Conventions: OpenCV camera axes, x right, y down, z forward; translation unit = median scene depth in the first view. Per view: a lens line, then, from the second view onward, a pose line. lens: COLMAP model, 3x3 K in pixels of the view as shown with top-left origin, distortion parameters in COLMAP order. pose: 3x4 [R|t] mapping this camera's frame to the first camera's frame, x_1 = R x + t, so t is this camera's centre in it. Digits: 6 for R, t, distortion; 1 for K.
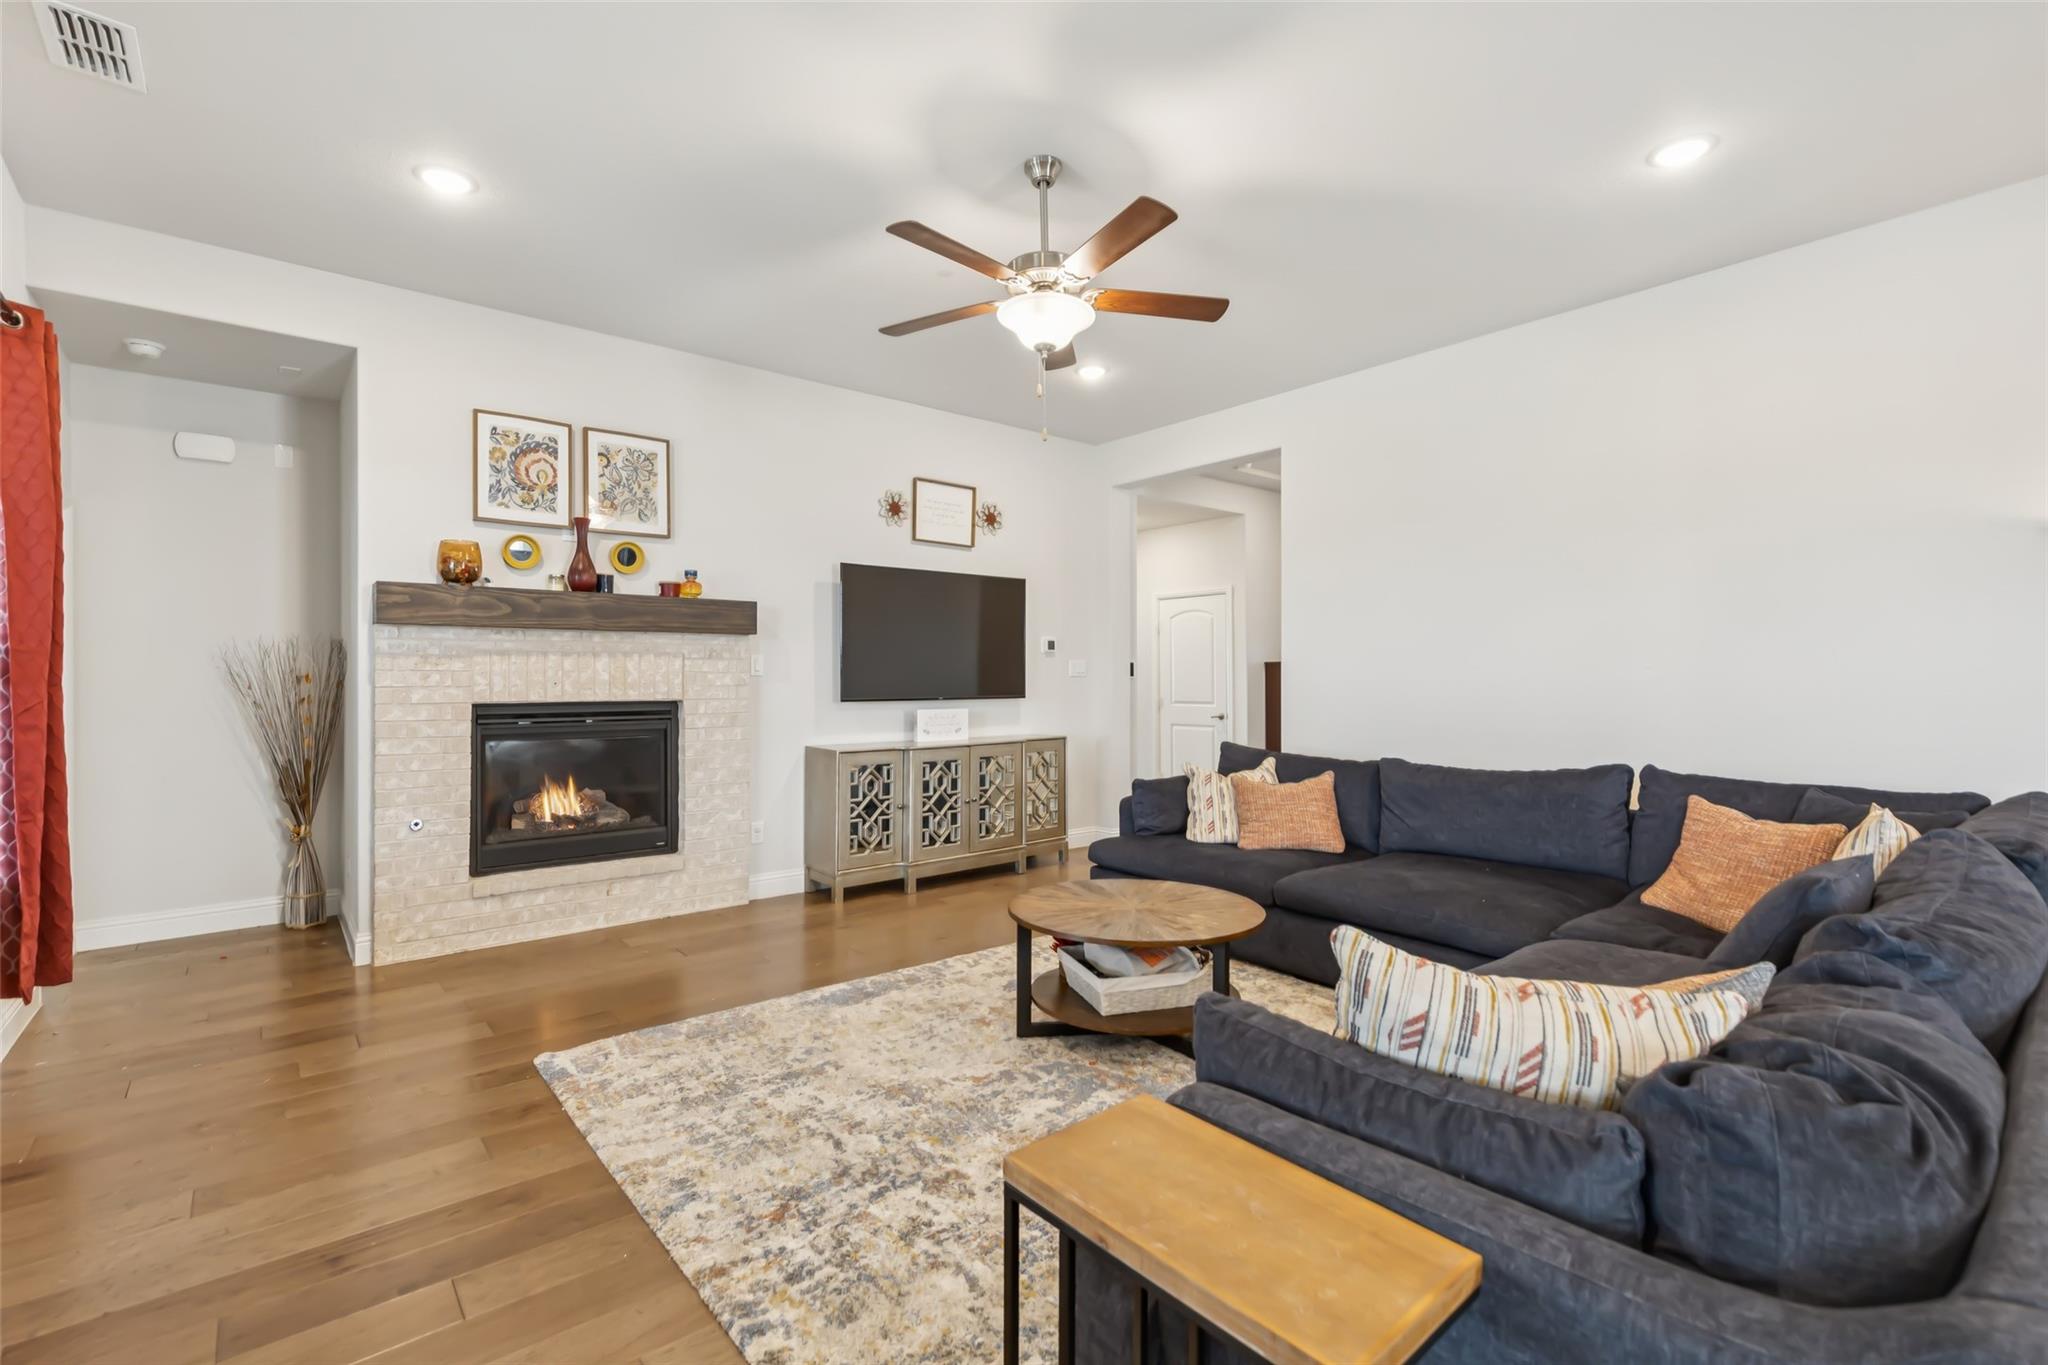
lens RADIAL K [[926.3, 0, 1023.5], [0, 926.3, 675.3], [0, 0, 1]] dist [0.002191, 0.000174]
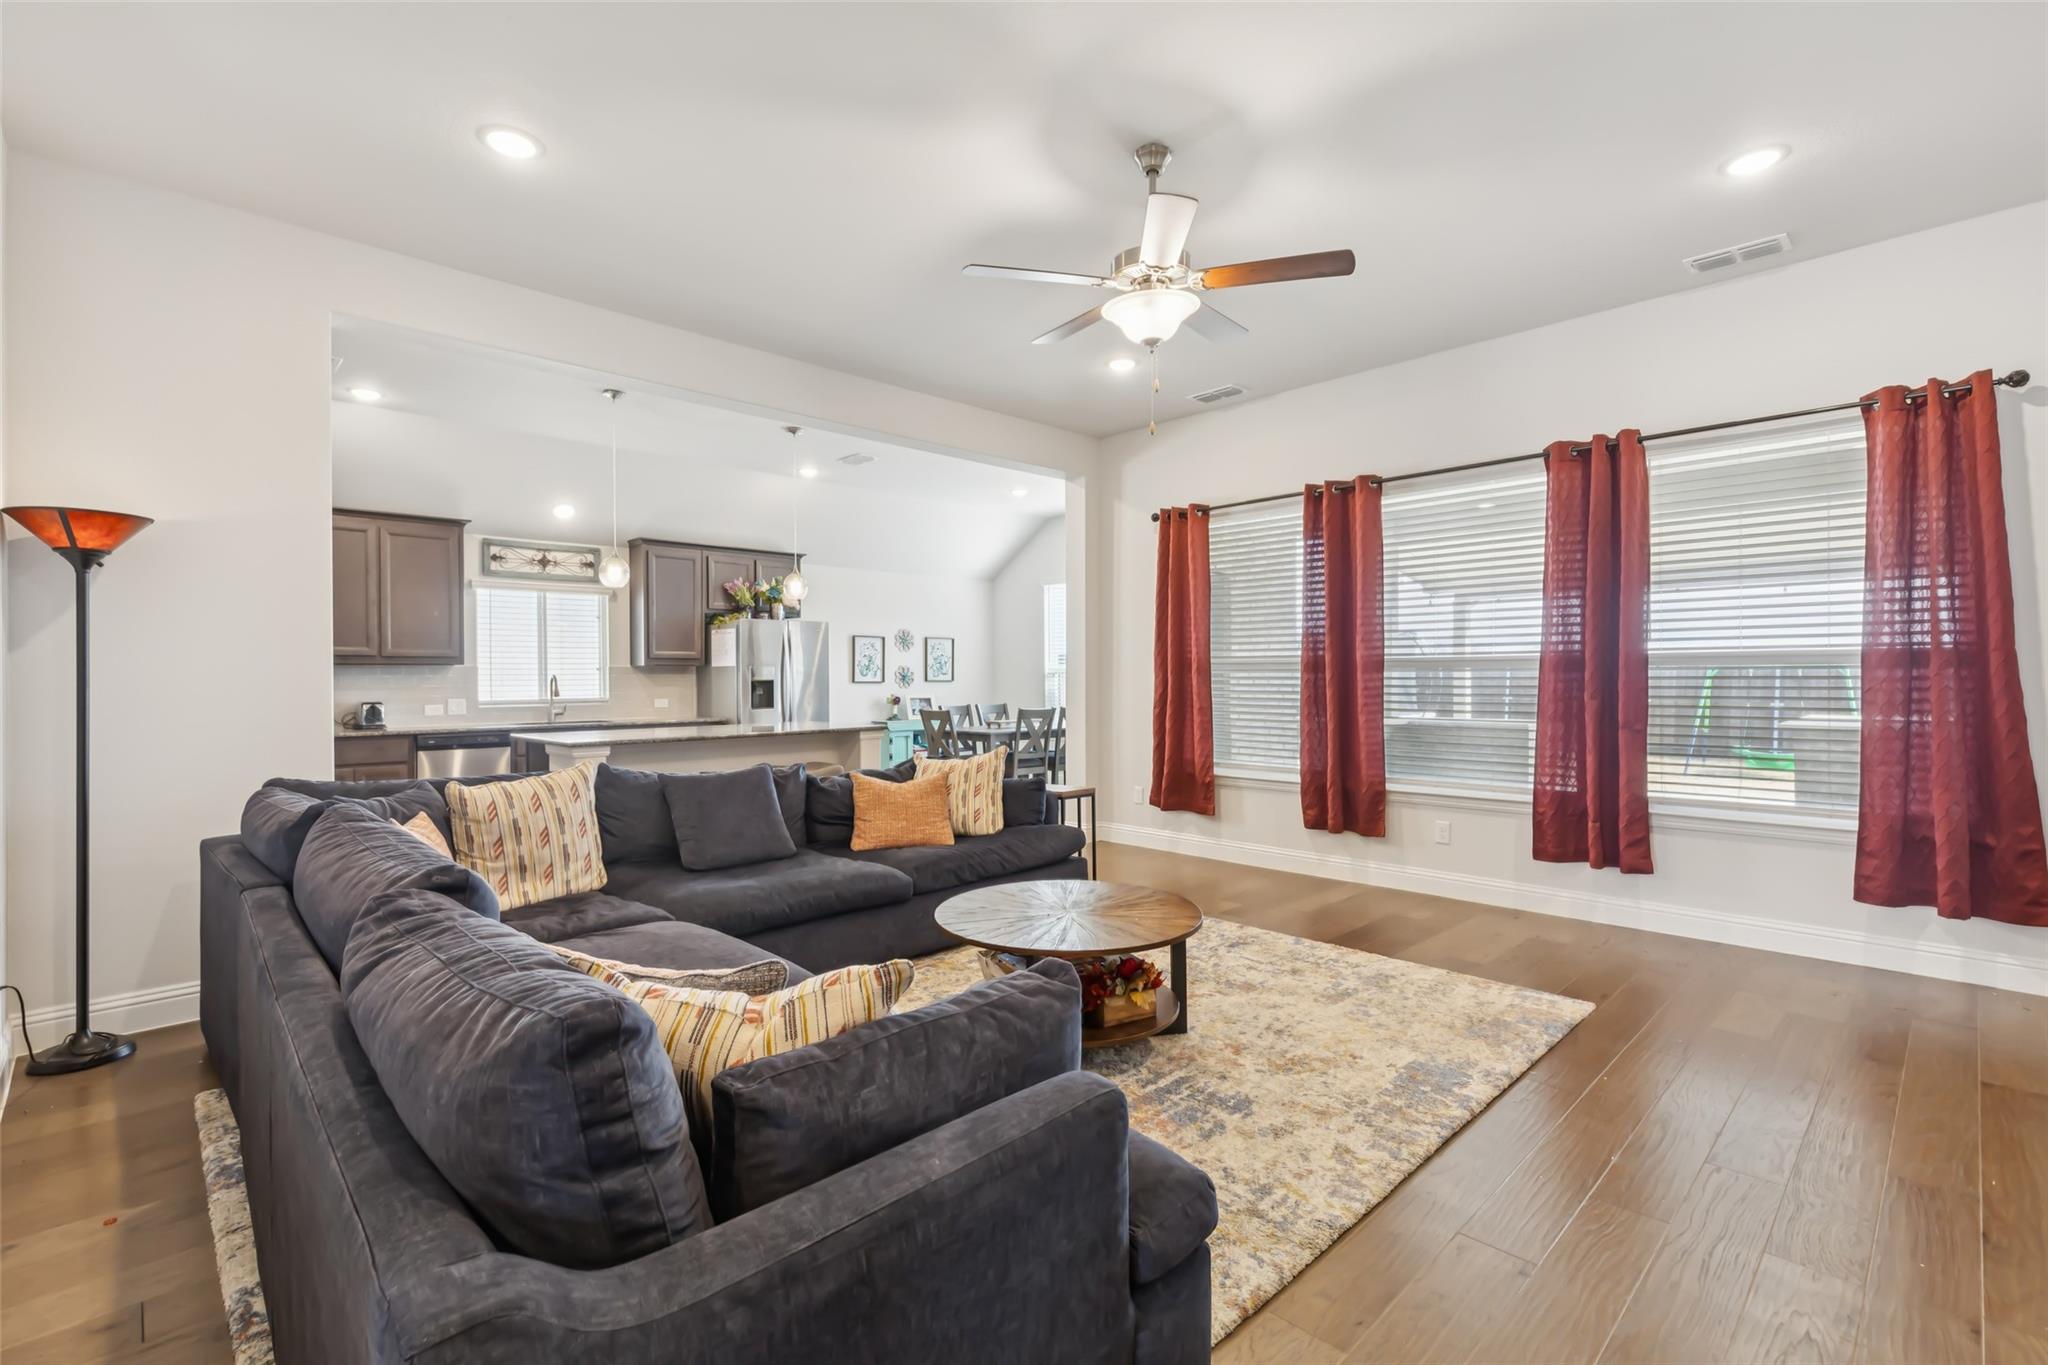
lens RADIAL K [[910.7, 0, 1024.0], [0, 910.7, 682.5], [0, 0, 1]] dist [0.002163, 0.000183]
pose [[-0.996491, 0.007688, -0.083351, 0.269747], [0.007264, 0.999959, 0.005394, 0.011396], [0.083389, 0.004770, -0.996506, 2.164194]]
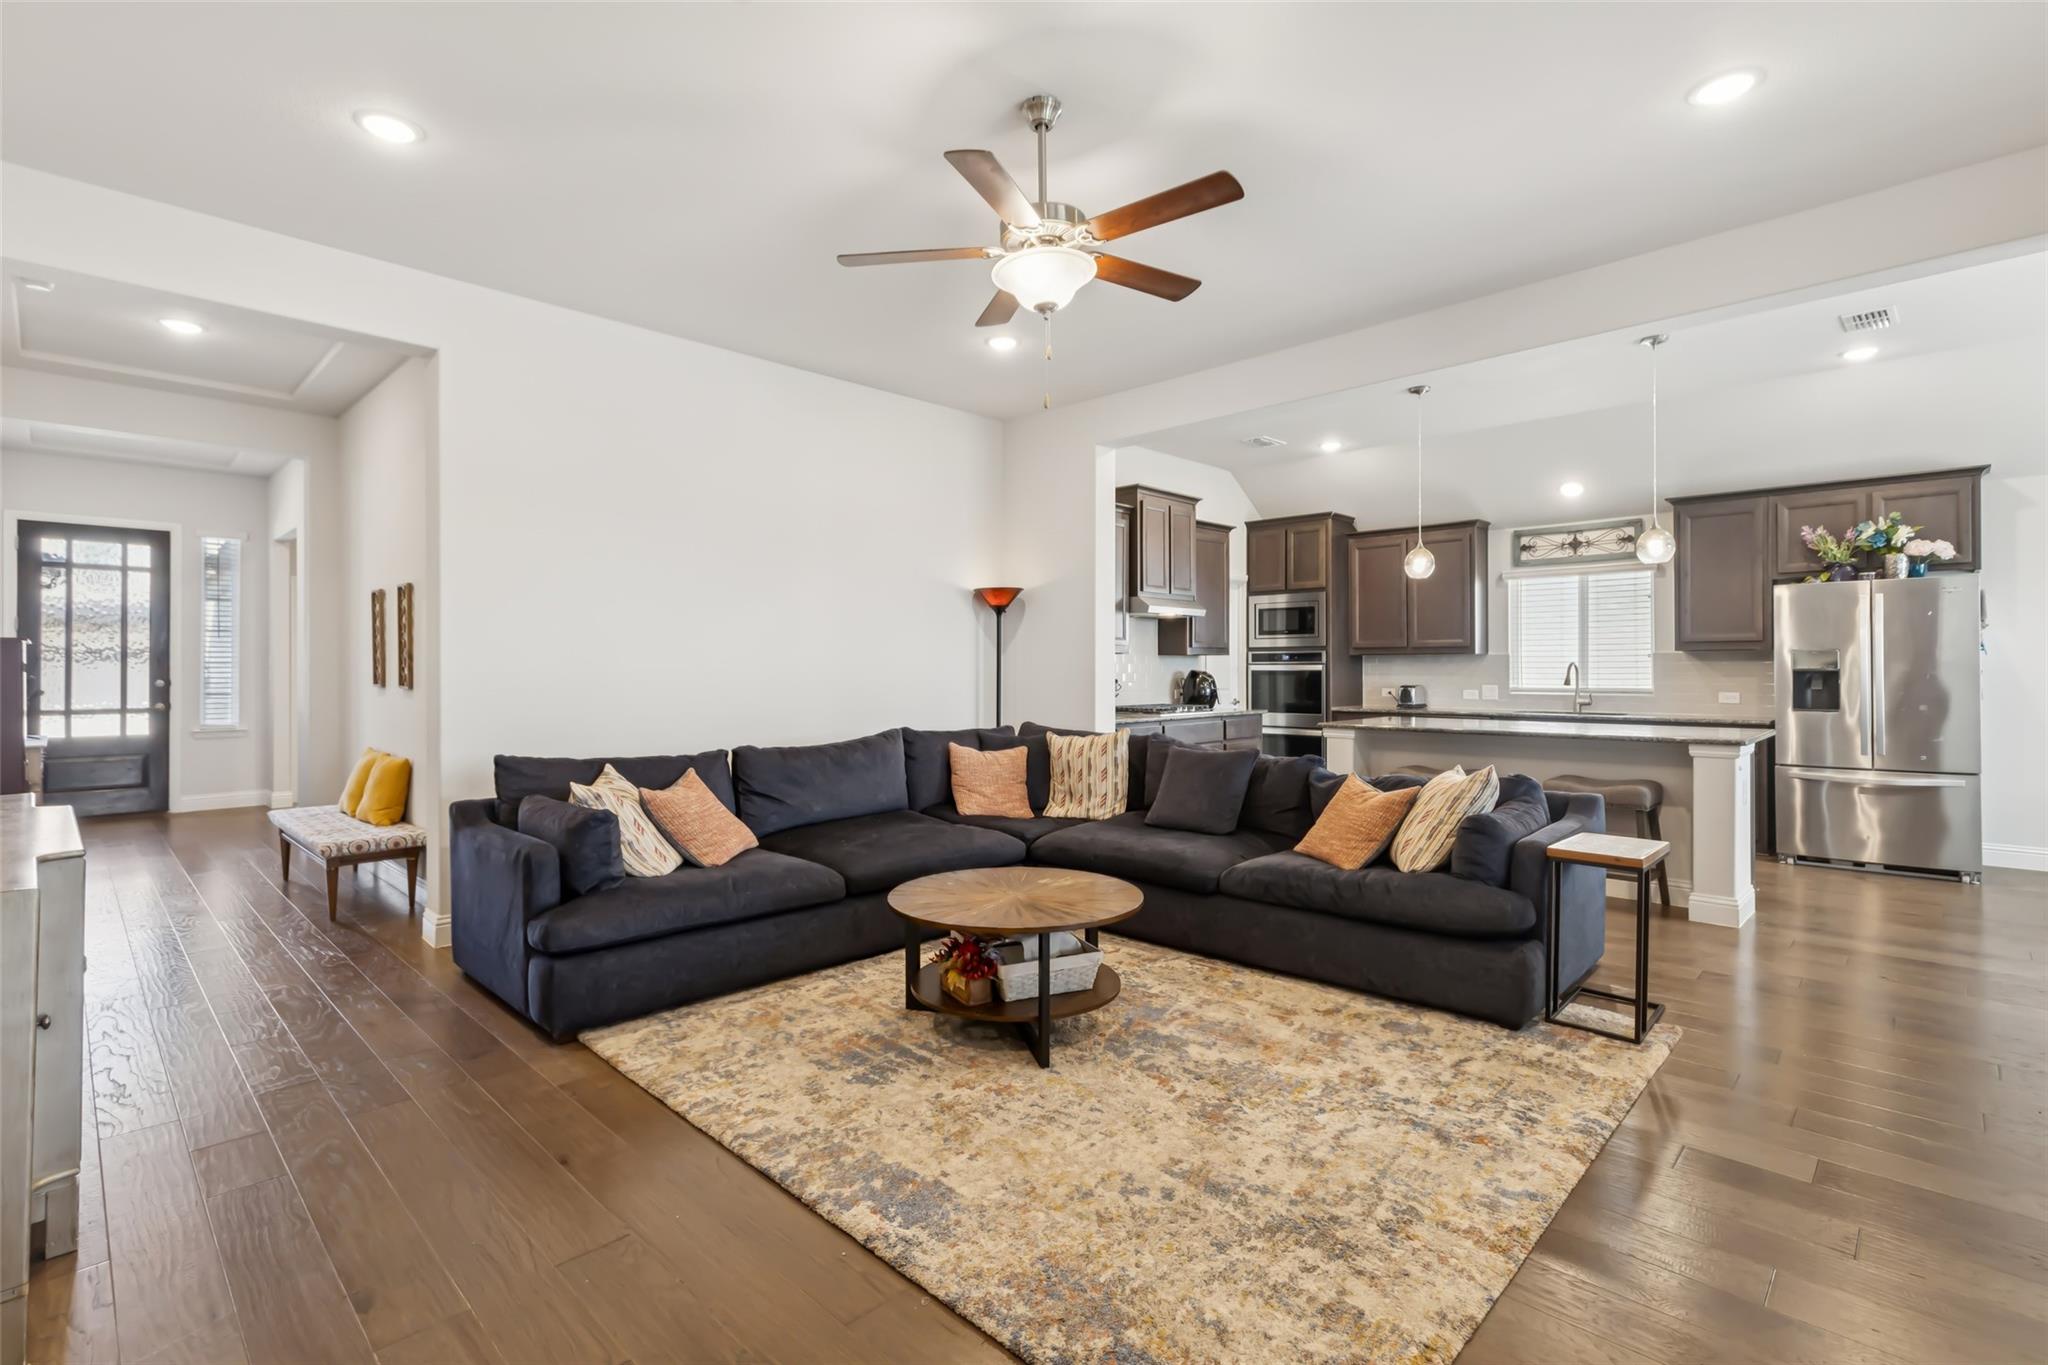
lens RADIAL K [[950.2, 0, 1017.8], [0, 950.2, 667.1], [0, 0, 1]] dist [0.001526, -0.000070]
pose [[-0.106375, 0.002689, 0.994322, -1.000496], [0.001063, 0.999996, -0.002591, 0.011329], [-0.994326, 0.000781, -0.106377, 1.243261]]
